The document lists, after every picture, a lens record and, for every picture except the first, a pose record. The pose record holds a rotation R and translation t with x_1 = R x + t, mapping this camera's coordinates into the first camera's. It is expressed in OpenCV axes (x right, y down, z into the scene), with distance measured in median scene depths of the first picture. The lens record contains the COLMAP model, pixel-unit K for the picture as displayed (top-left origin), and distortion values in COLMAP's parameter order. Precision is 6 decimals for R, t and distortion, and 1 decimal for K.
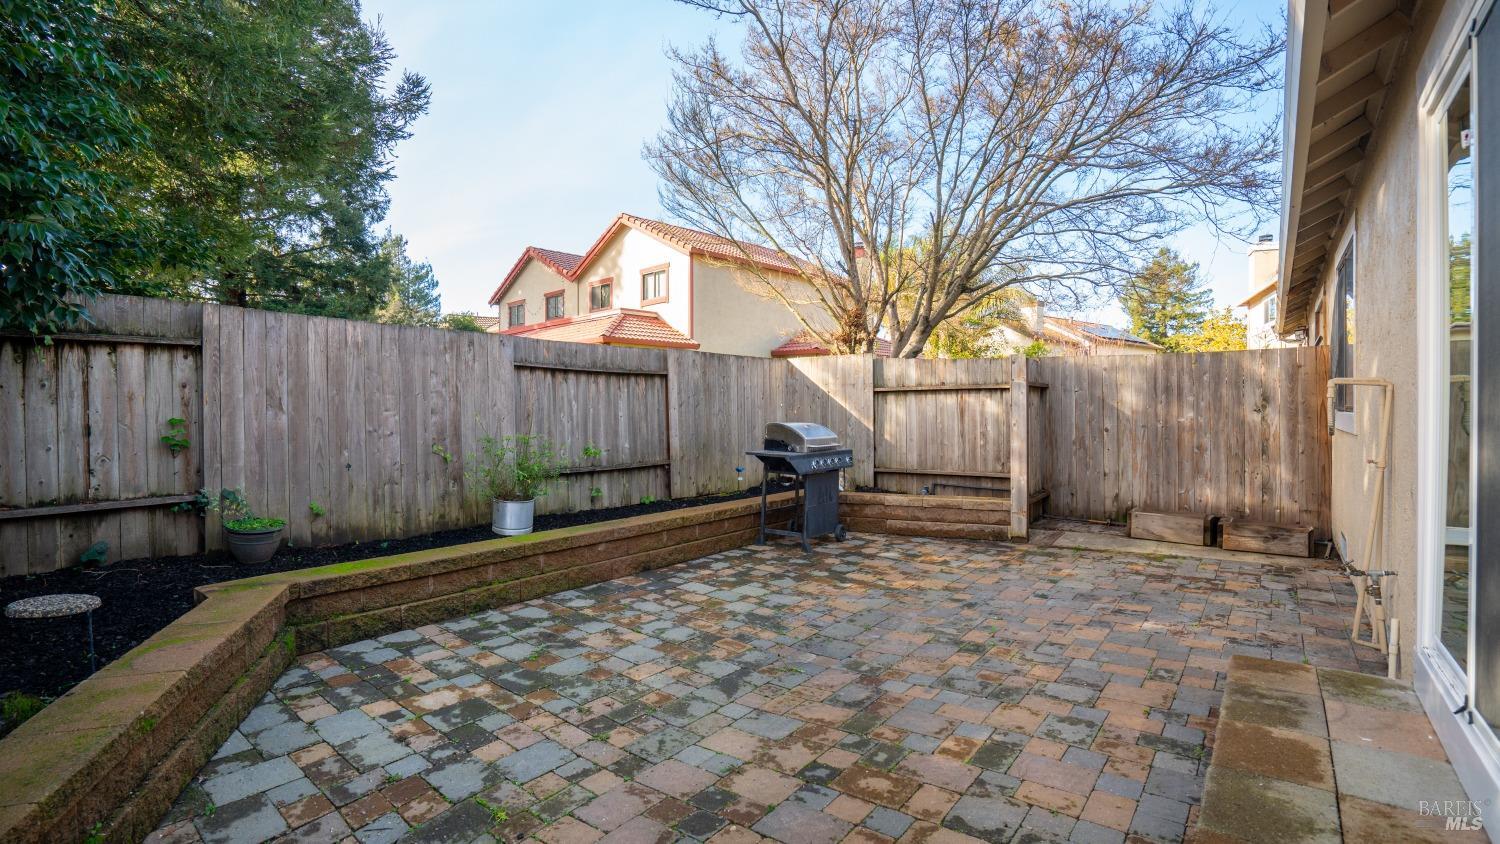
lens RADIAL K [[712.5, 0, 741.8], [0, 712.5, 417.3], [0, 0, 1]] dist [-0.053359, 0.001973]
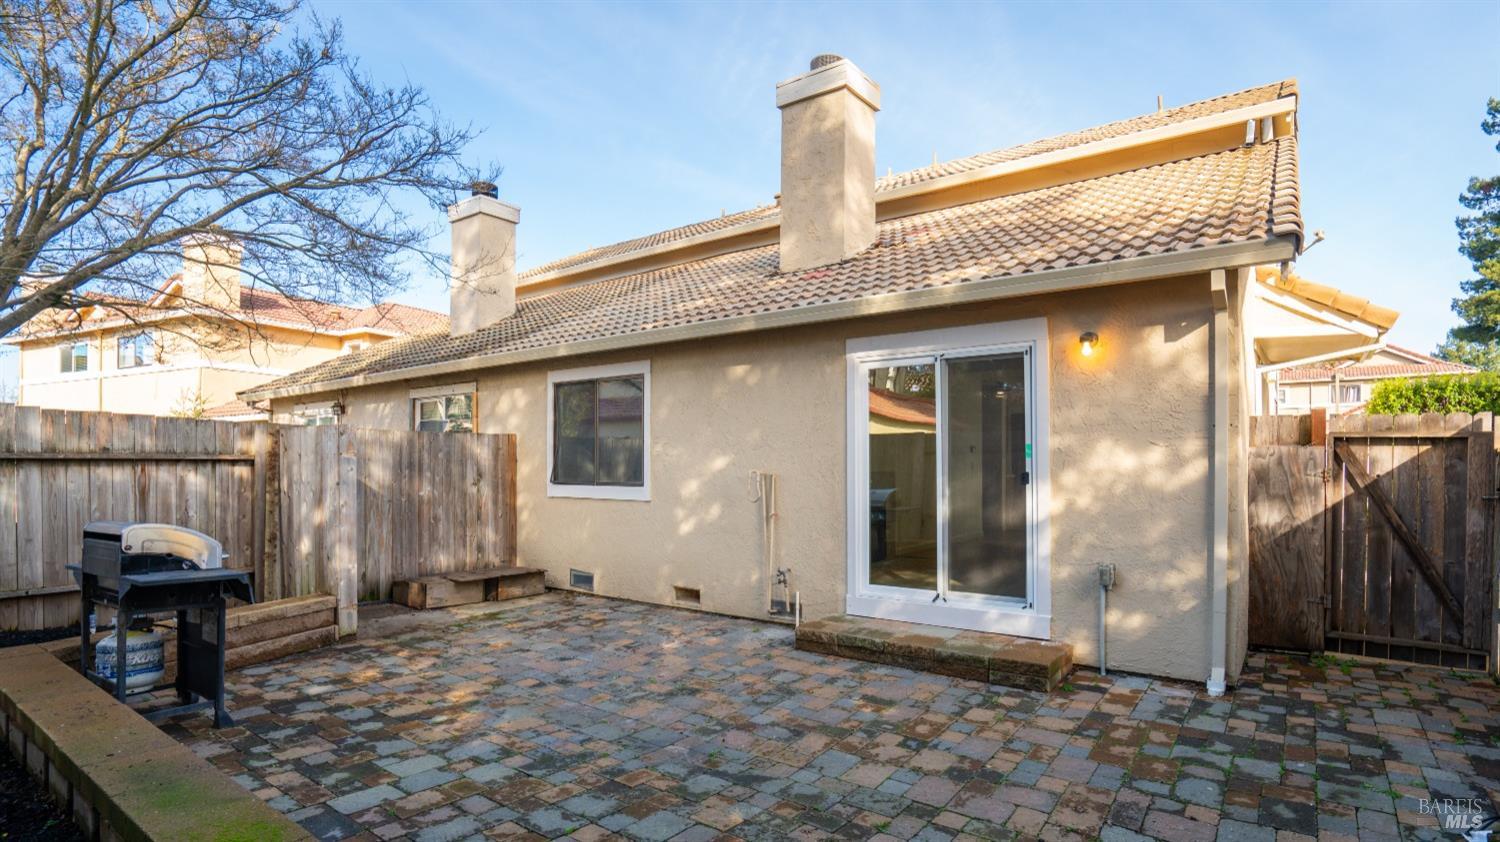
lens RADIAL K [[719.7, 0, 815.5], [0, 719.7, 466.5], [0, 0, 1]] dist [-0.038082, 0.000958]
pose [[-0.074470, 0.003362, 0.997218, -0.821412], [0.009104, 0.999955, -0.002691, -0.048141], [-0.997182, 0.008879, -0.074497, 0.774692]]
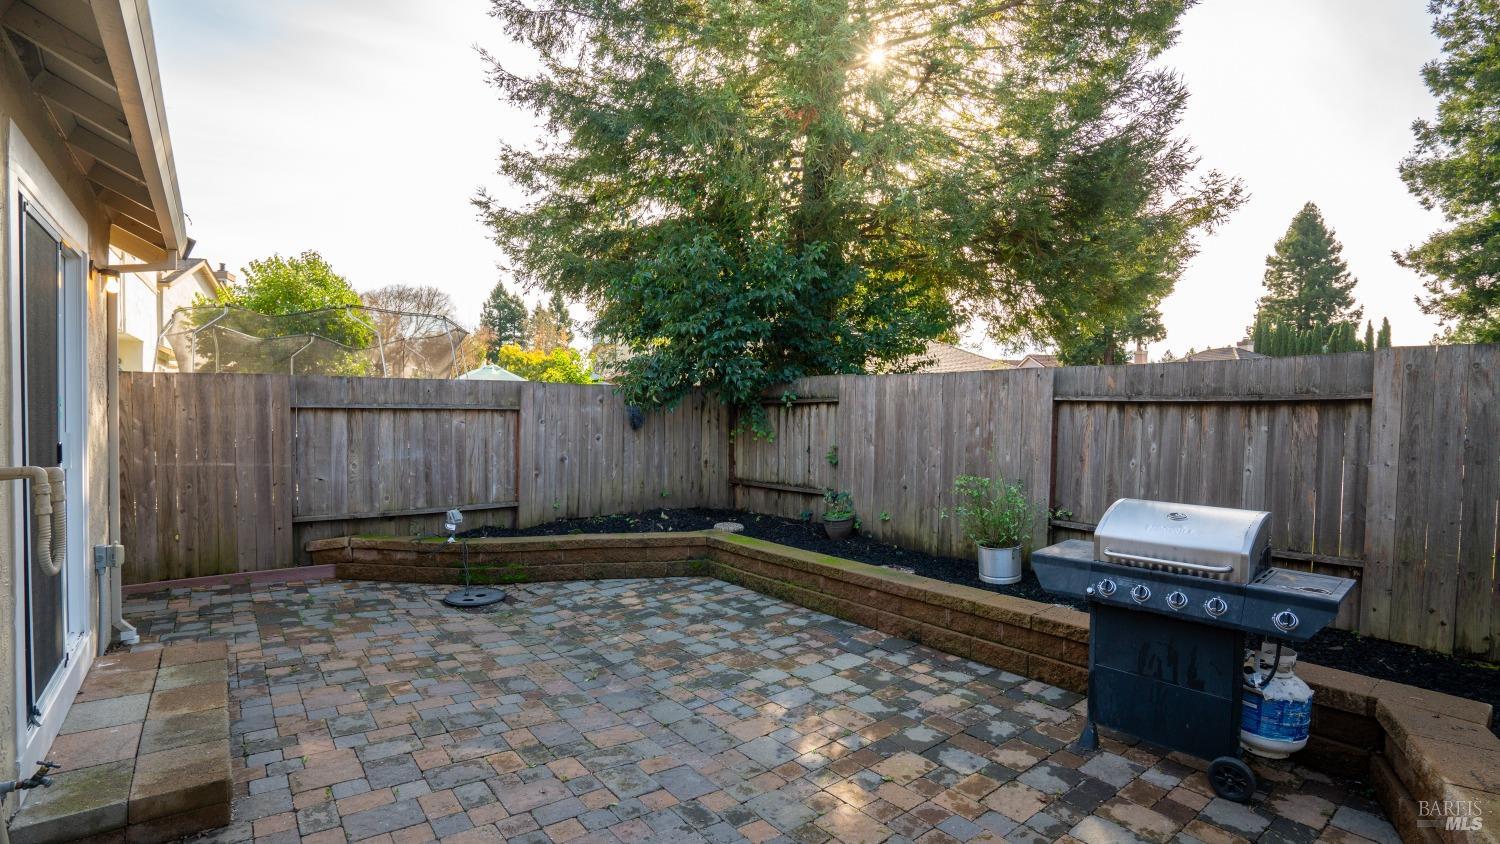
lens RADIAL K [[712.5, 0, 741.1], [0, 712.5, 429.5], [0, 0, 1]] dist [-0.053359, 0.001973]
pose [[-0.265430, 0.018716, -0.963948, 0.961886], [-0.016893, 0.999568, 0.024059, -0.079874], [0.963982, 0.022670, -0.264999, 1.298661]]
